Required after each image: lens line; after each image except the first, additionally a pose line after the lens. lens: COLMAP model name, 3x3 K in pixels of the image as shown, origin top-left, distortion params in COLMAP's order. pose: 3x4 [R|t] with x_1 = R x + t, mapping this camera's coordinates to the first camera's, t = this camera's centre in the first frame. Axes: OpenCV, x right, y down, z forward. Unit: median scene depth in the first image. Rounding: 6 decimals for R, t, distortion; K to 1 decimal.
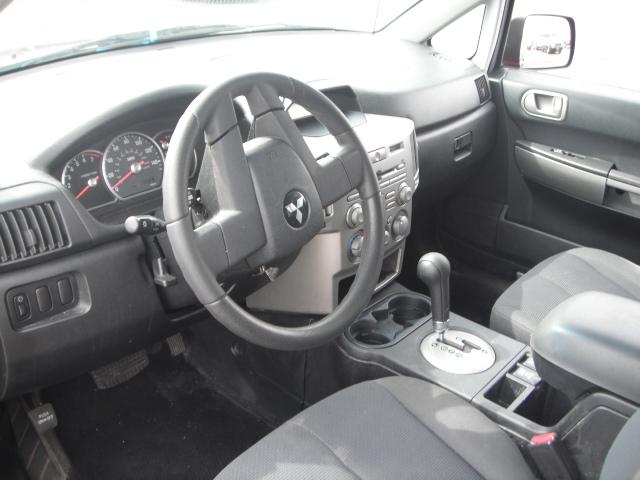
lens RADIAL K [[687.6, 0, 320.0], [0, 687.6, 241.4], [0, 0, 1]] dist [-0.207512, 0.000000]
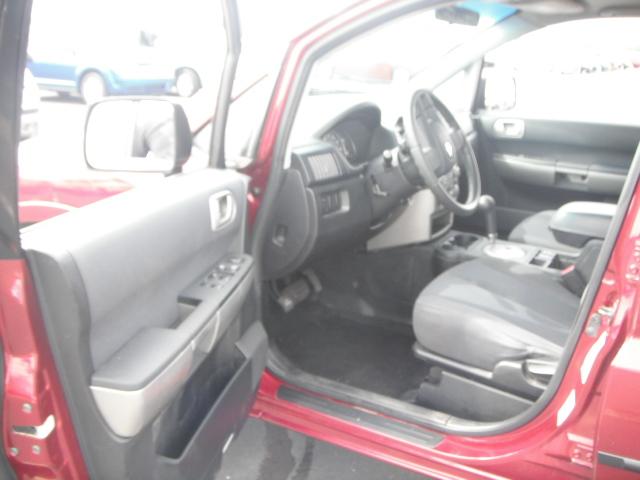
lens RADIAL K [[687.6, 0, 320.4], [0, 687.6, 238.9], [0, 0, 1]] dist [-0.207512, 0.000000]
pose [[0.982480, -0.079381, 0.168616, -0.467643], [0.104975, 0.983287, -0.148749, 0.286828], [-0.153990, 0.163844, 0.974393, -0.537837]]
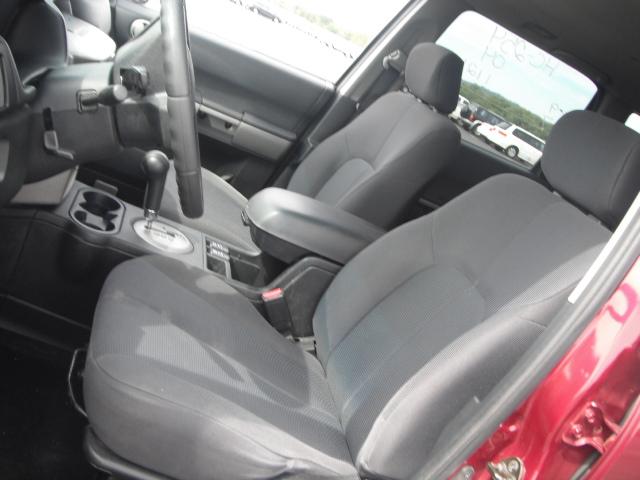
lens RADIAL K [[687.6, 0, 318.4], [0, 687.6, 240.3], [0, 0, 1]] dist [-0.207512, 0.000000]
pose [[0.575065, -0.025353, 0.817715, -0.509122], [-0.057893, 0.995753, 0.071587, 0.057520], [-0.816057, -0.088507, 0.571154, 0.089724]]
